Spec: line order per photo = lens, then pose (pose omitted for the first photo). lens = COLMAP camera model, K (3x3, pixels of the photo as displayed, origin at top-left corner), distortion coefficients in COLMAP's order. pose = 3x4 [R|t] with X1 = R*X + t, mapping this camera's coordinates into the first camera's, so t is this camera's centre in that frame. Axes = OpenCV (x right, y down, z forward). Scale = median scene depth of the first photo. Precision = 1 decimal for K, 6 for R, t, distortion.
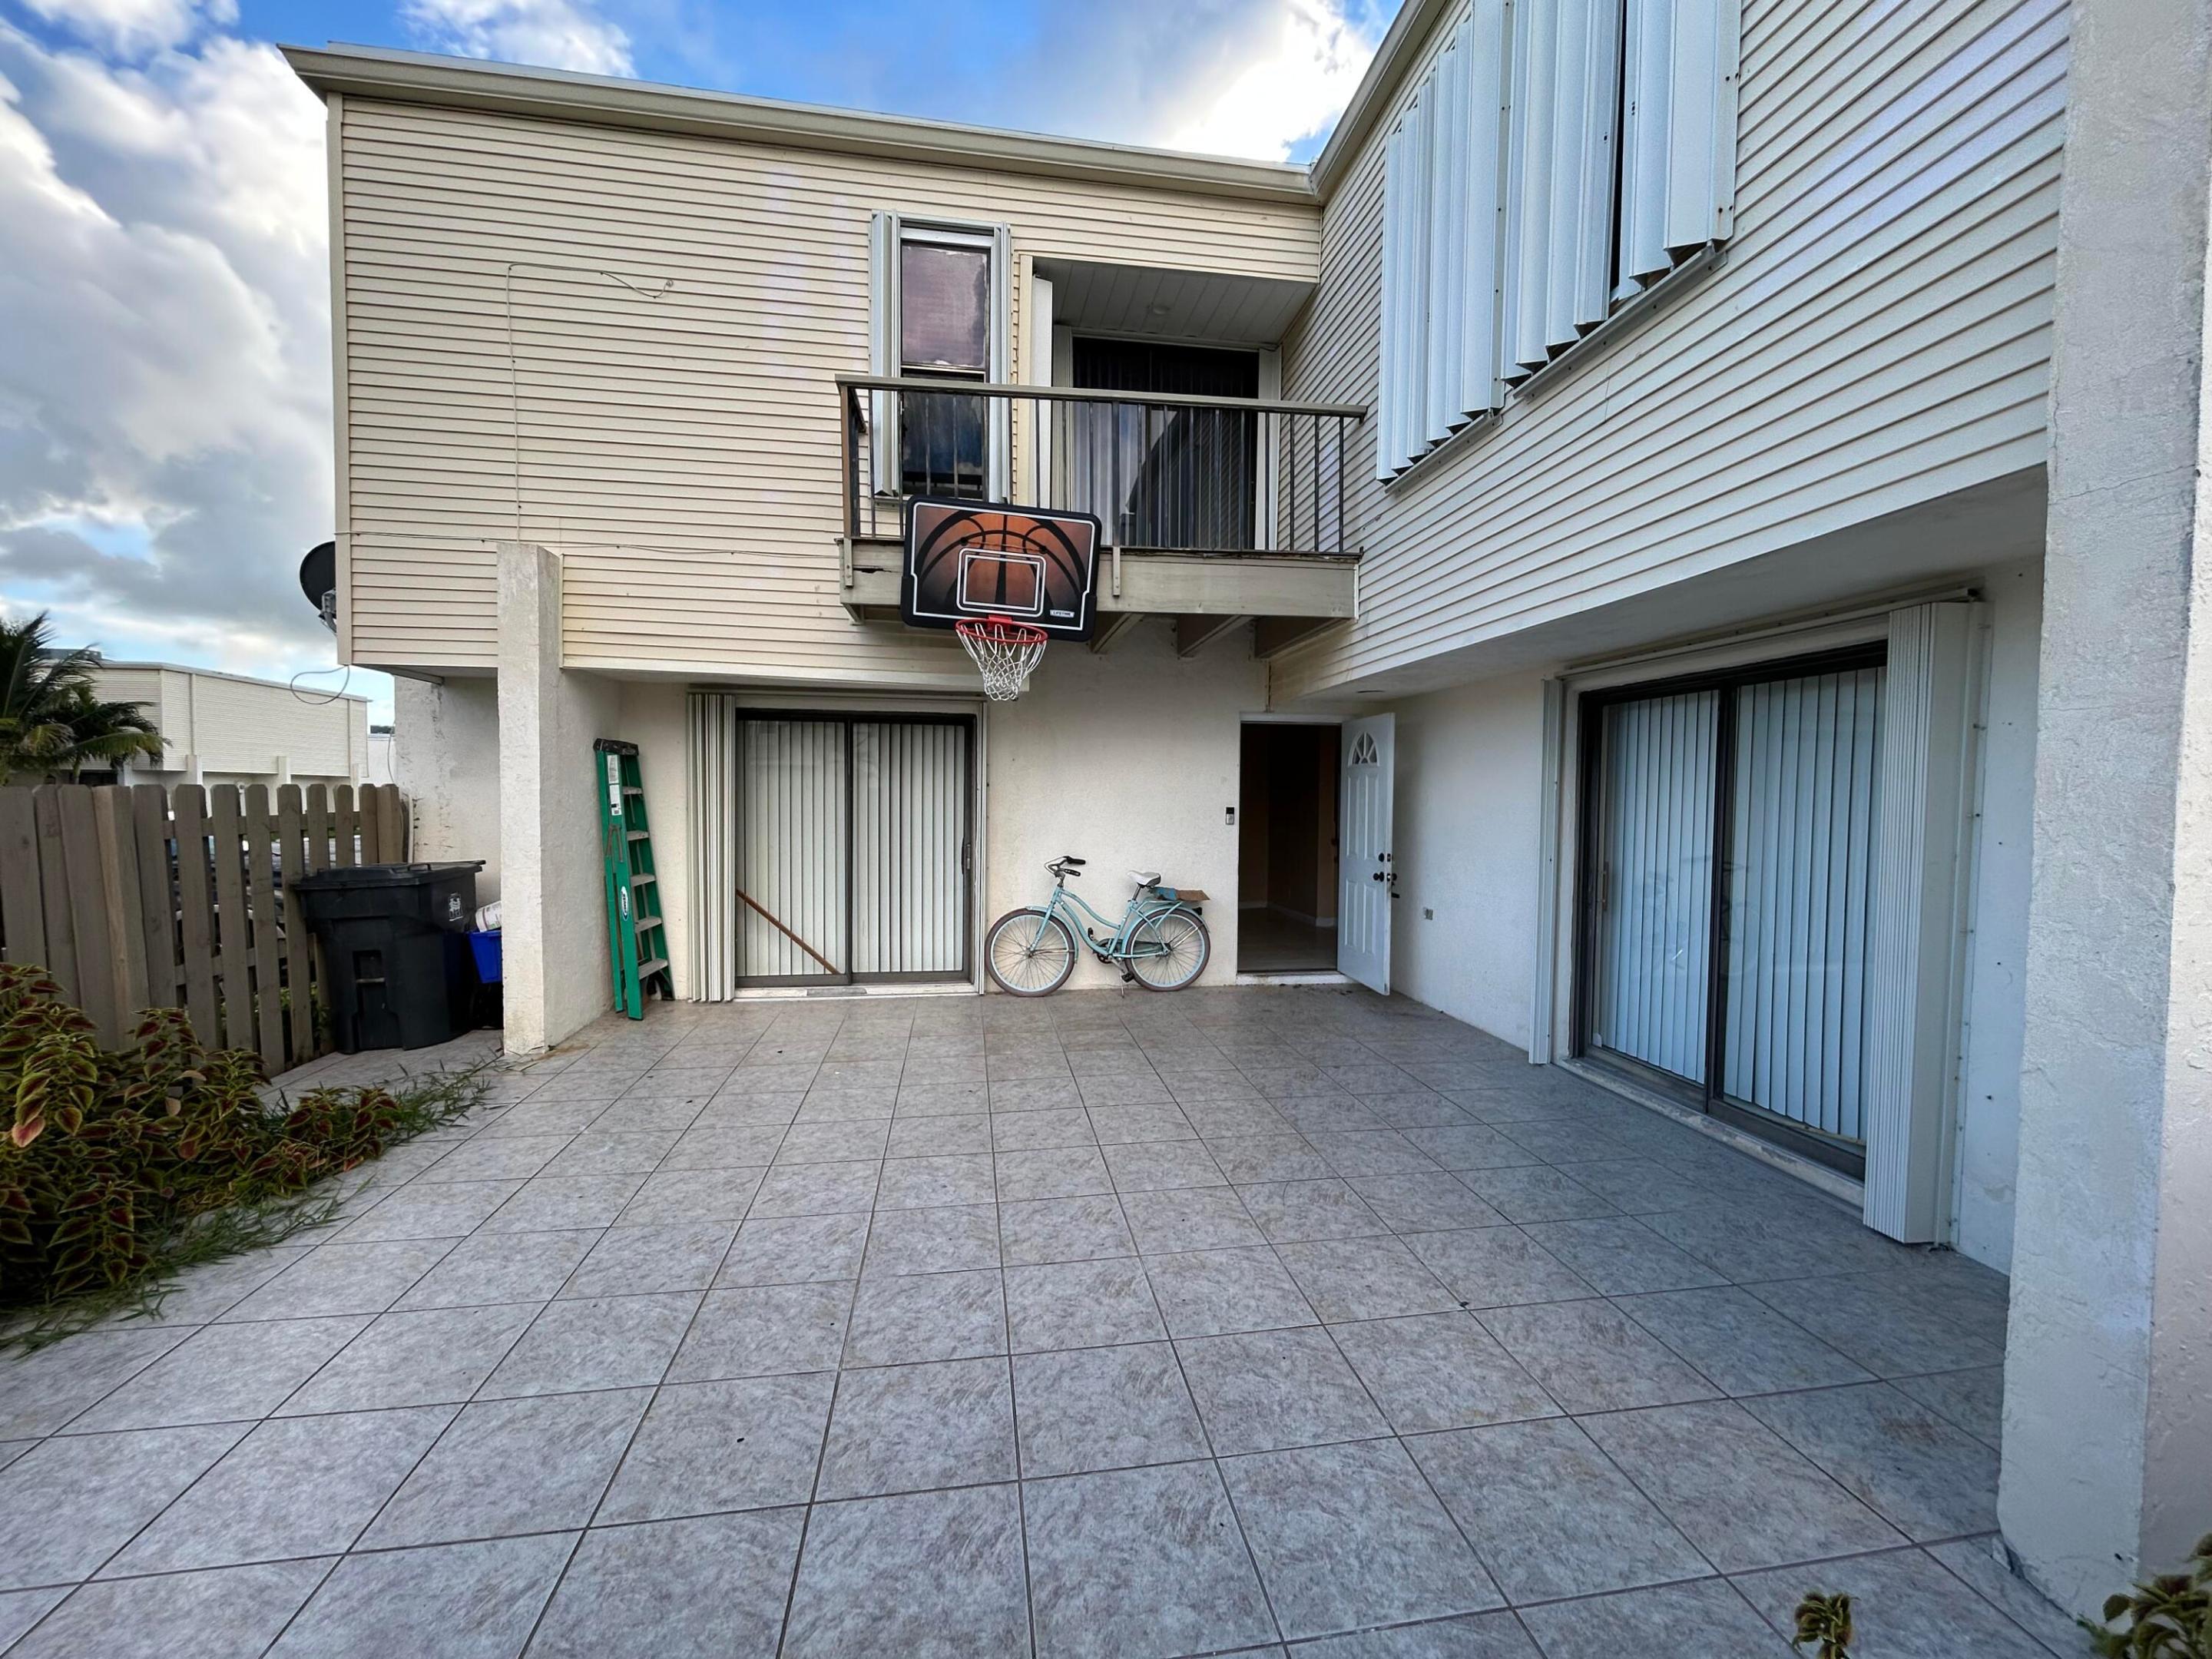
lens RADIAL K [[893.3, 0, 1102.2], [0, 893.3, 829.9], [0, 0, 1]] dist [-0.003390, 0.001366]
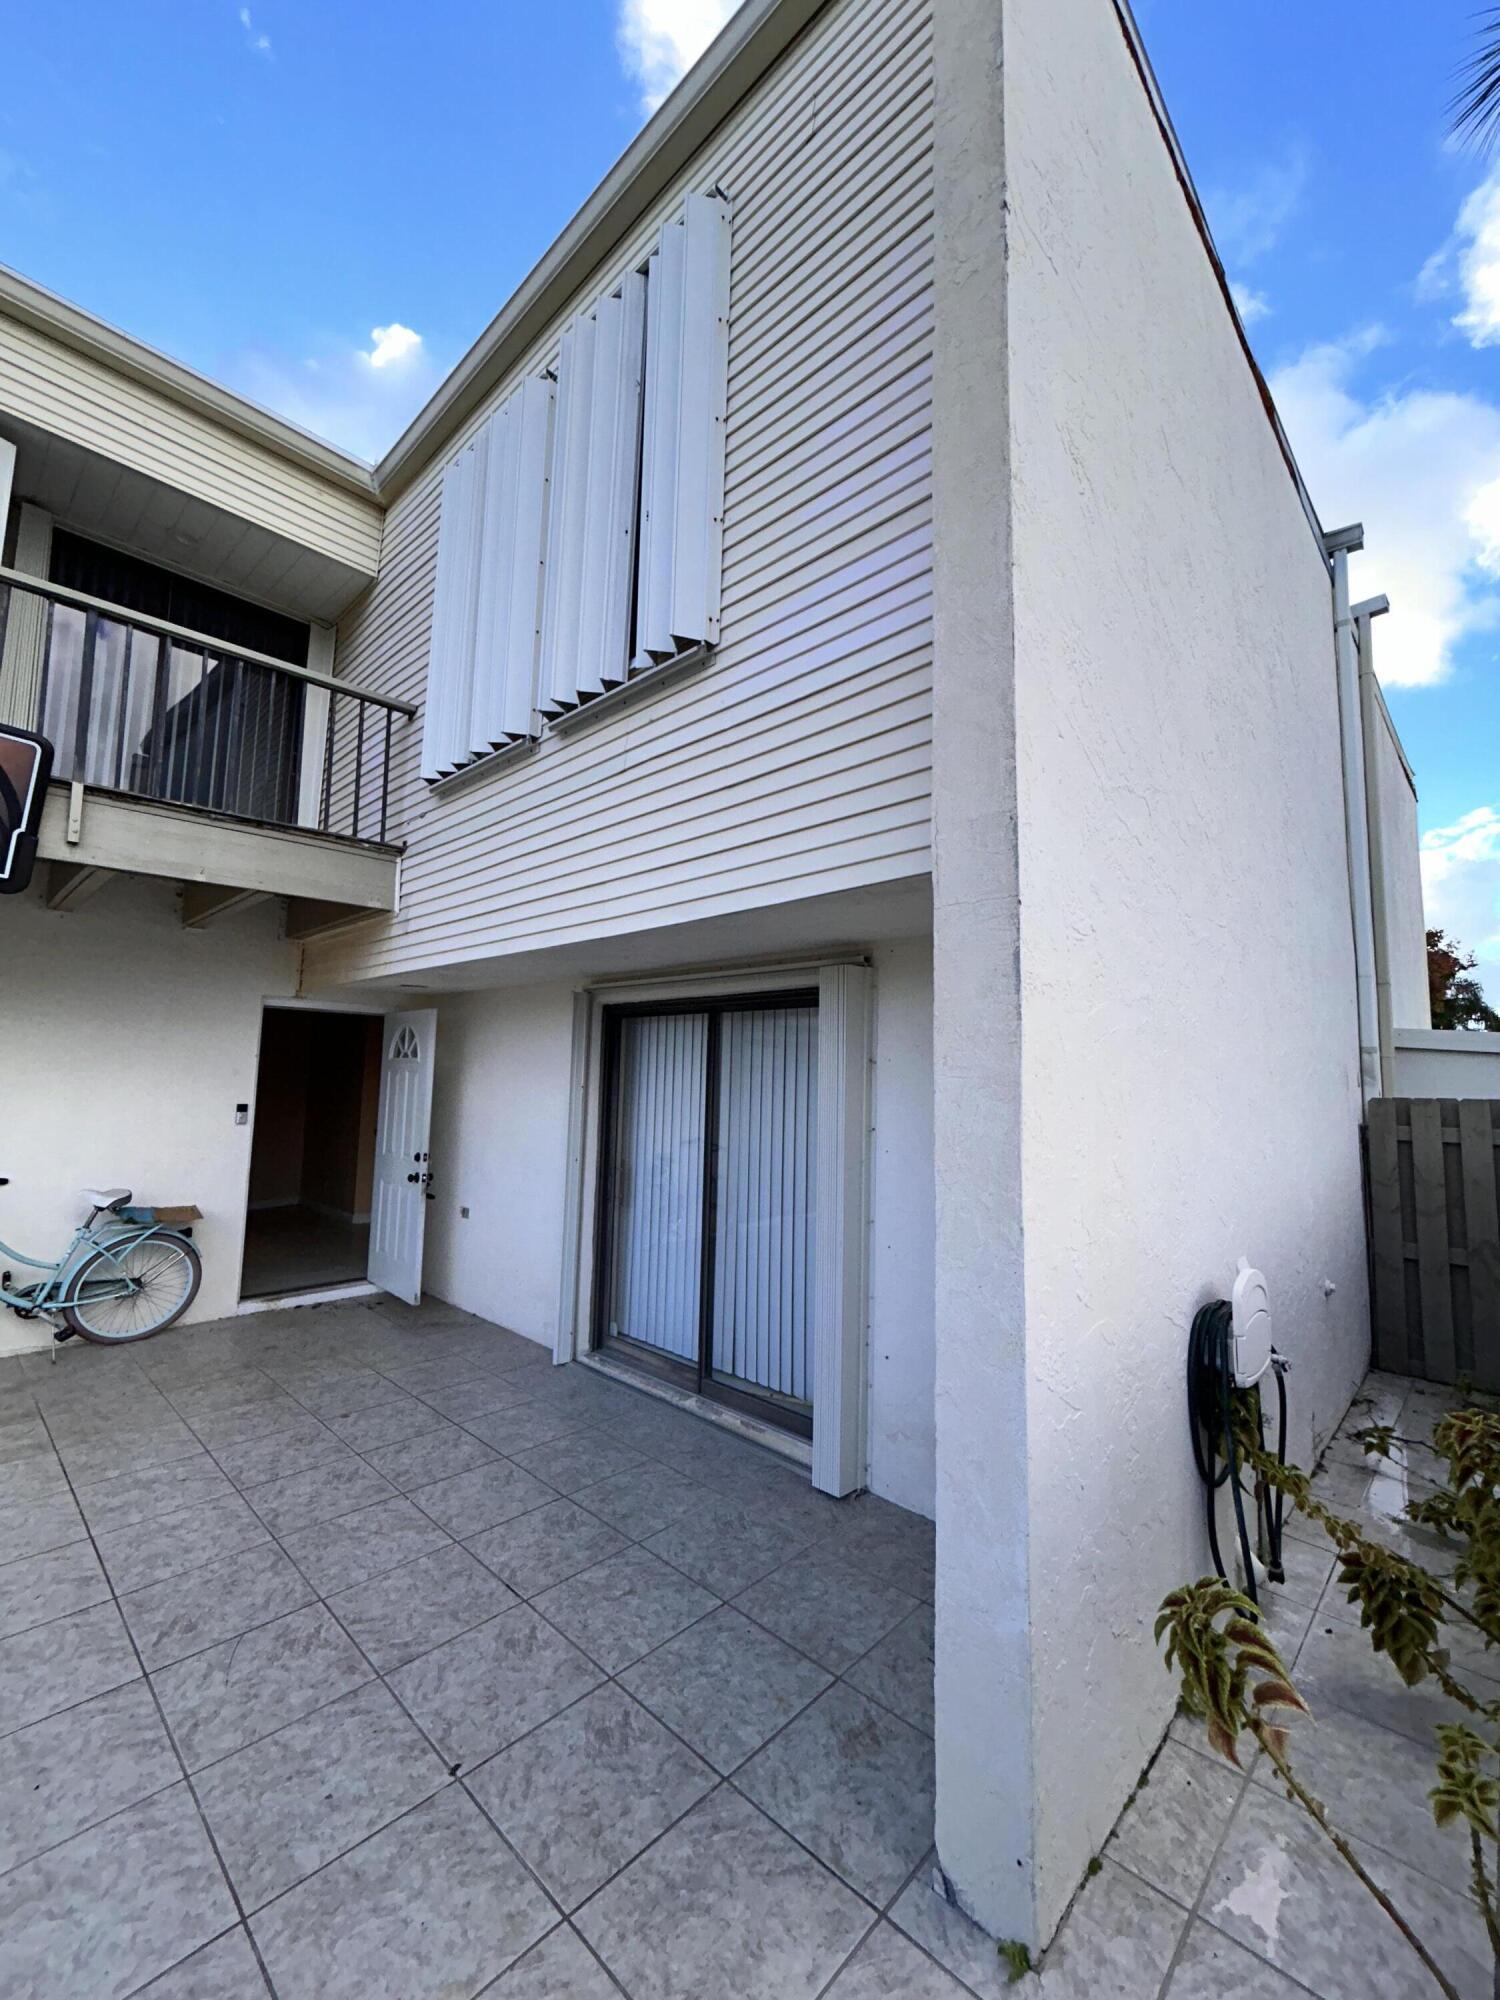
lens RADIAL K [[807.7, 0, 747.3], [0, 807.7, 998.8], [0, 0, 1]] dist [-0.003390, 0.001366]
pose [[0.790414, 0.068989, 0.608676, 0.084205], [0.007979, 0.992394, -0.122841, -0.047508], [-0.612522, 0.101952, 0.783851, 0.133765]]
